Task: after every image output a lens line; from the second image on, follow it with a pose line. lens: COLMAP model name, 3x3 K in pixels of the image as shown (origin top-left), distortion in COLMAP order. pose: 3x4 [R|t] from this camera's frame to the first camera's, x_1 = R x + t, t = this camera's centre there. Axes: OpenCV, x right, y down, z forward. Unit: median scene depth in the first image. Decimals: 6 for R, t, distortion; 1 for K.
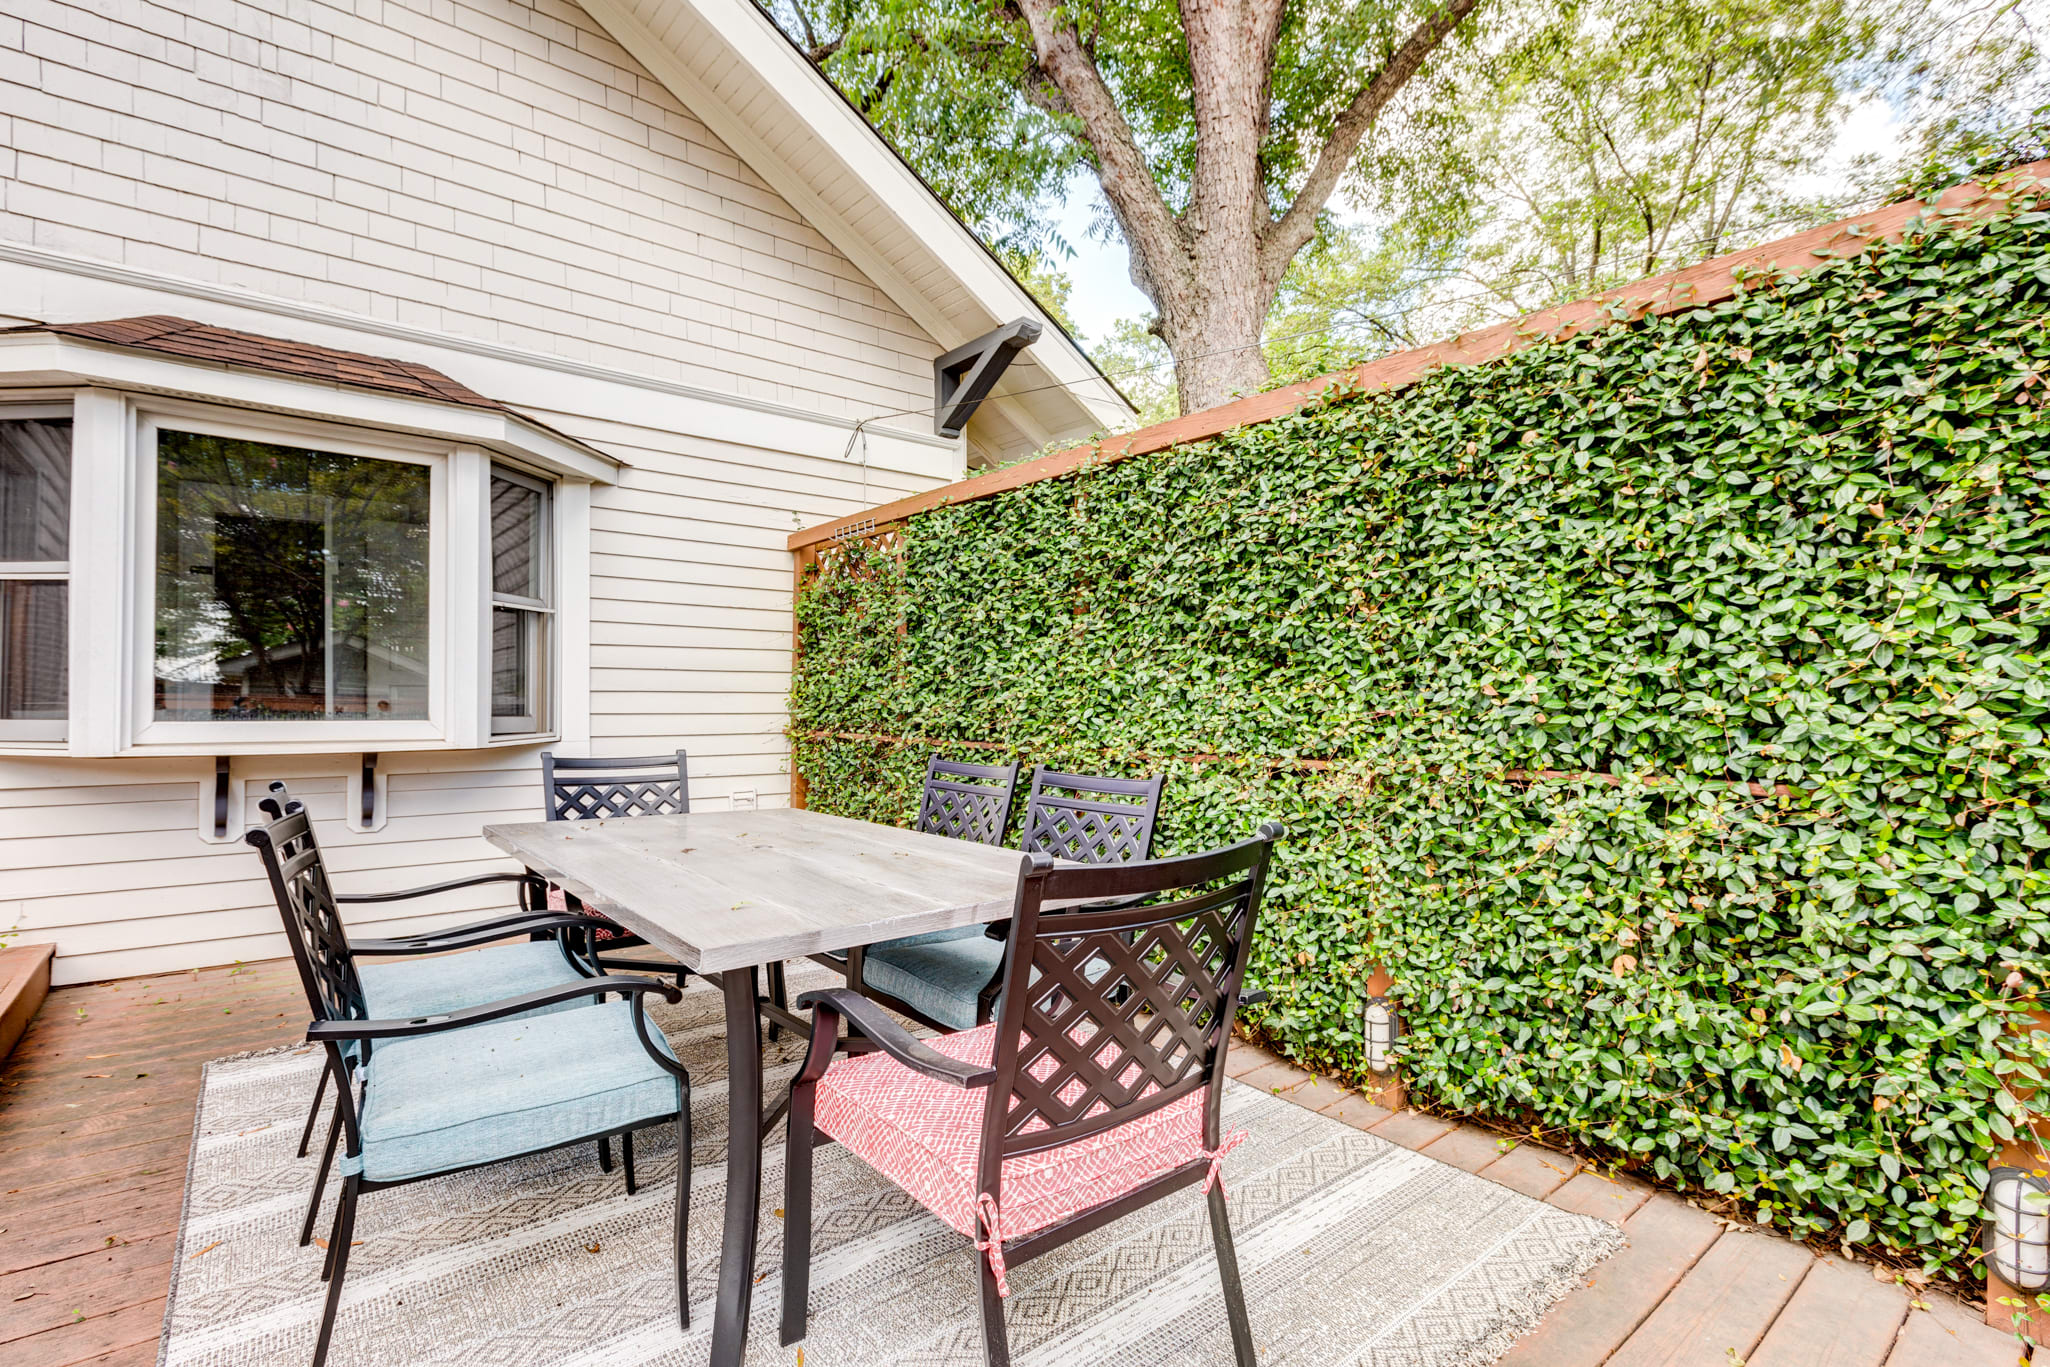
lens RADIAL K [[944.7, 0, 1022.1], [0, 944.7, 694.8], [0, 0, 1]] dist [-0.001118, -0.000902]
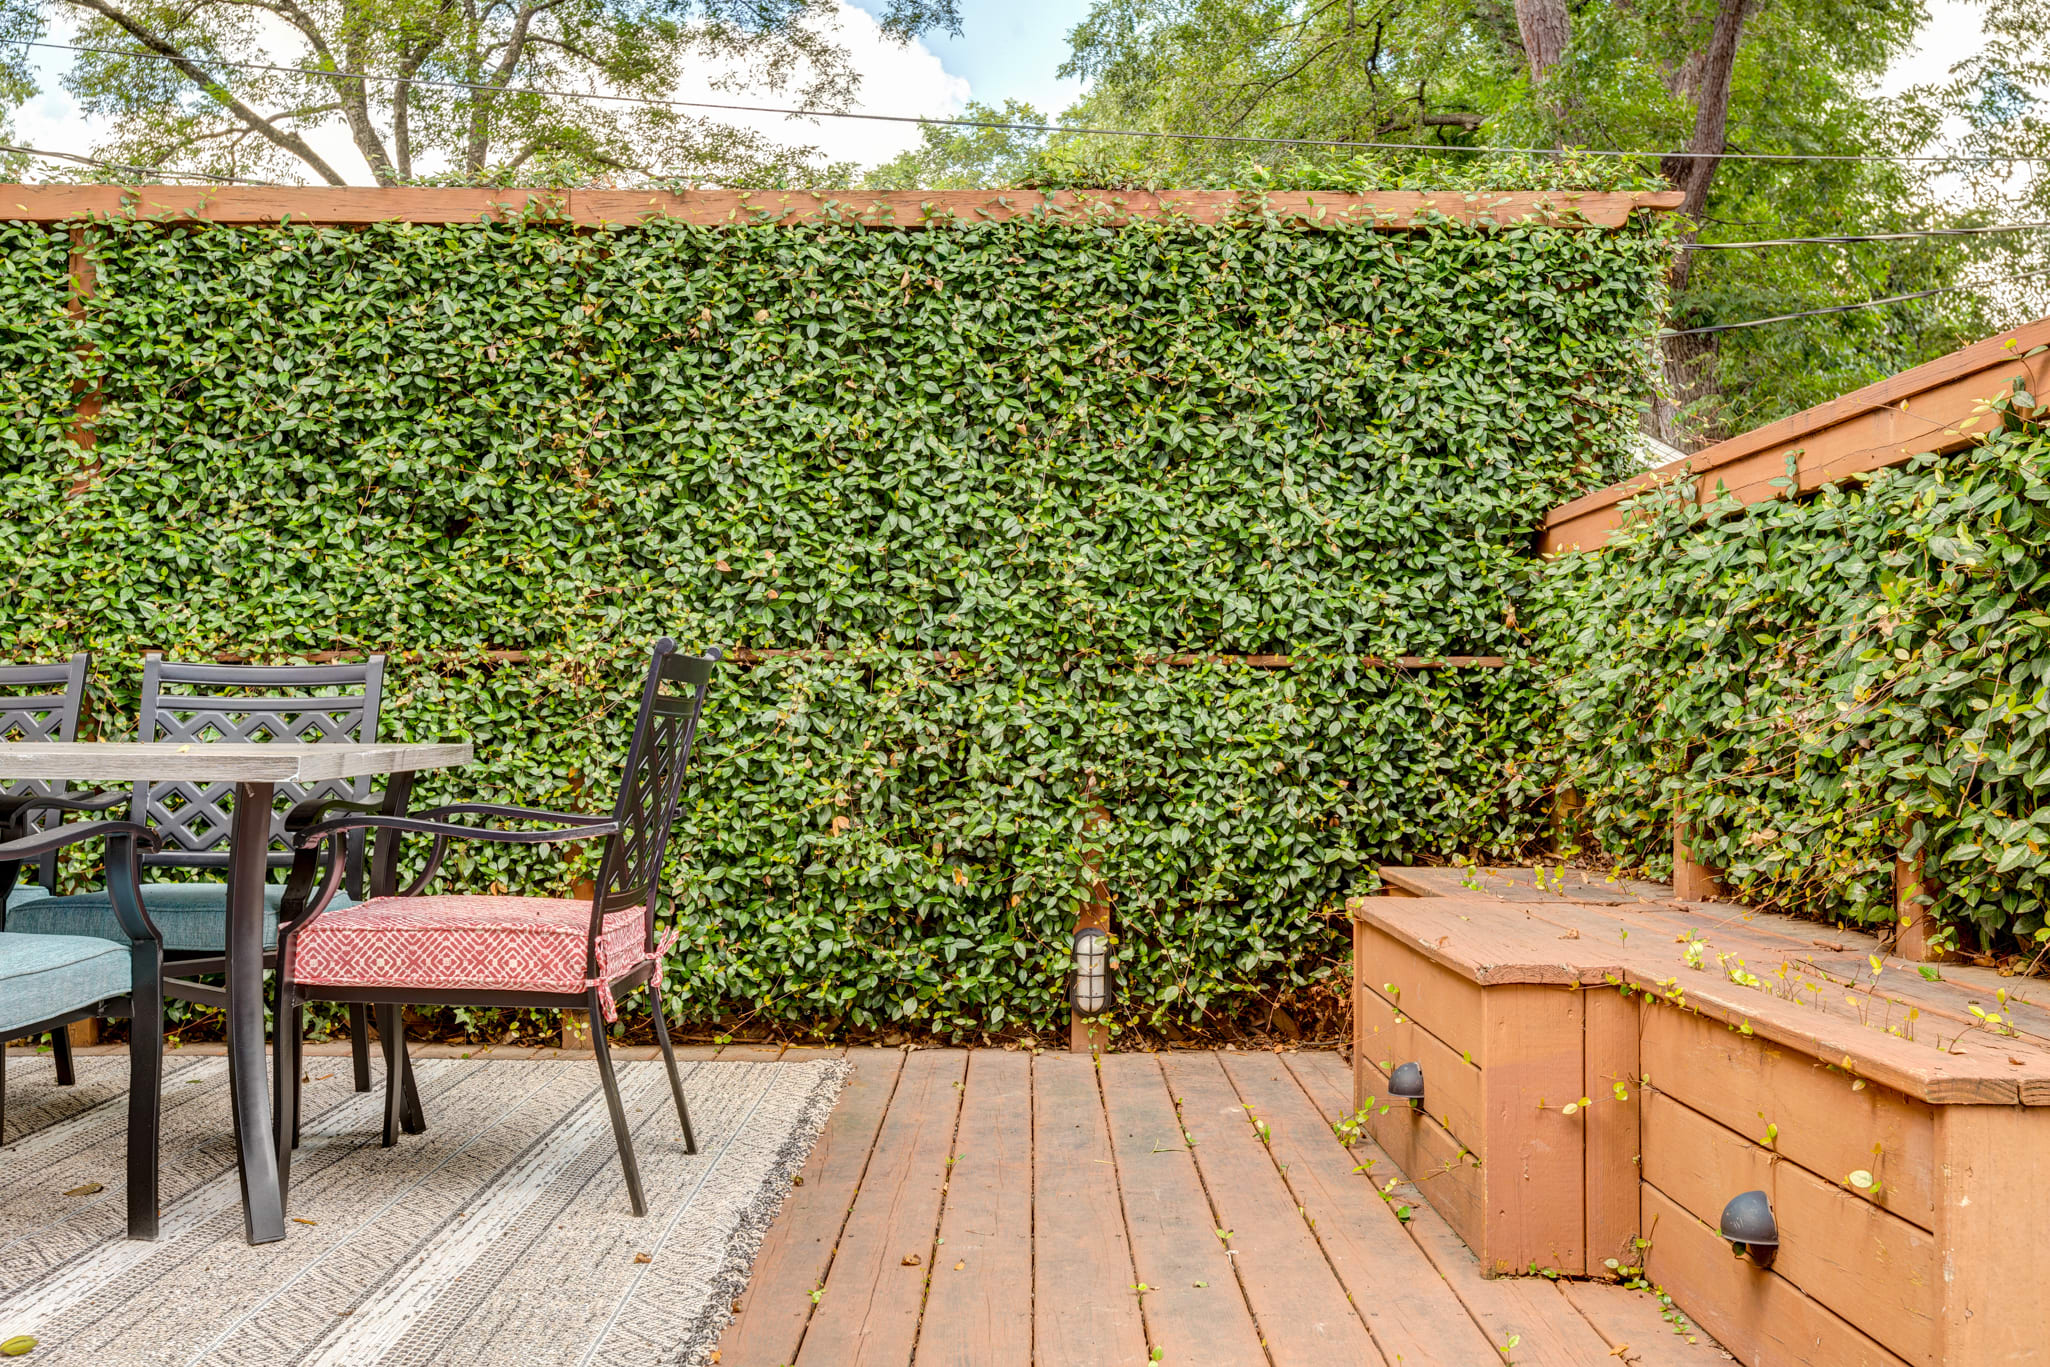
lens RADIAL K [[2073.3, 0, 1025.0], [0, 2073.3, 683.5], [0, 0, 1]] dist [-0.011224, -0.009492]
pose [[0.614511, 0.015012, 0.788765, -1.121661], [-0.004612, 0.999870, -0.015437, 0.166023], [-0.788895, 0.005849, 0.614501, -0.628741]]
